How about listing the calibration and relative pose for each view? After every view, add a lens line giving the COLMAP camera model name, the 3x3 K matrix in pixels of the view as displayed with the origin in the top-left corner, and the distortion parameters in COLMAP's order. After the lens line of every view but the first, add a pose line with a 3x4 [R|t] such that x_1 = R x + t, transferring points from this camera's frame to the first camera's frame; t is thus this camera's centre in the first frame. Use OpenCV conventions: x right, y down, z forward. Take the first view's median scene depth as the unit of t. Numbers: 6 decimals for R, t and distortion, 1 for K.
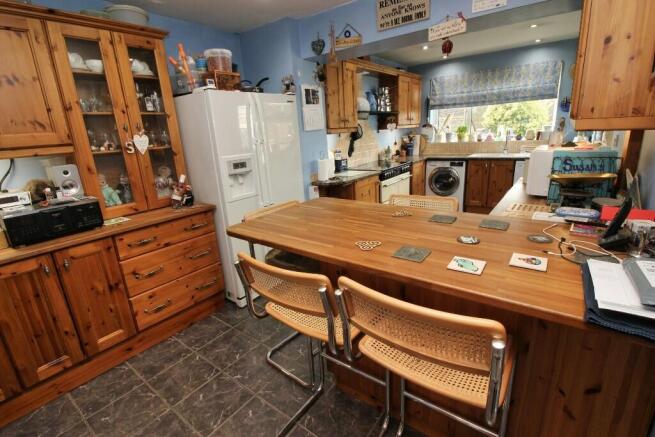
lens RADIAL K [[311.2, 0, 327.5], [0, 311.2, 218.5], [0, 0, 1]] dist [-0.000843, -0.000563]
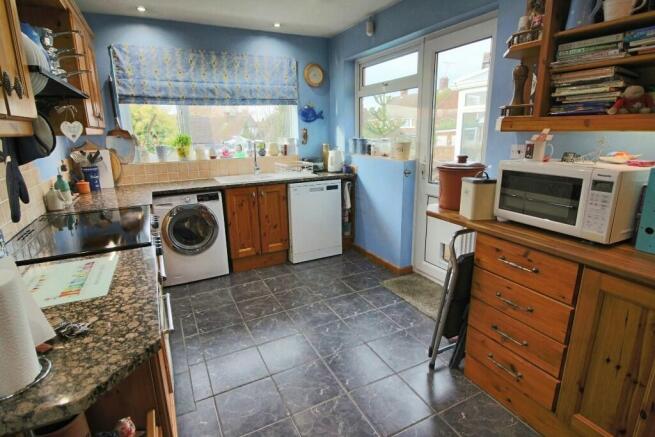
lens RADIAL K [[335.7, 0, 325.4], [0, 335.7, 214.7], [0, 0, 1]] dist [-0.000282, -0.000619]
pose [[0.460349, -0.169926, 0.871323, -0.045508], [0.236360, 0.969542, 0.064204, -0.131339], [-0.855694, 0.176390, 0.486492, 0.503234]]
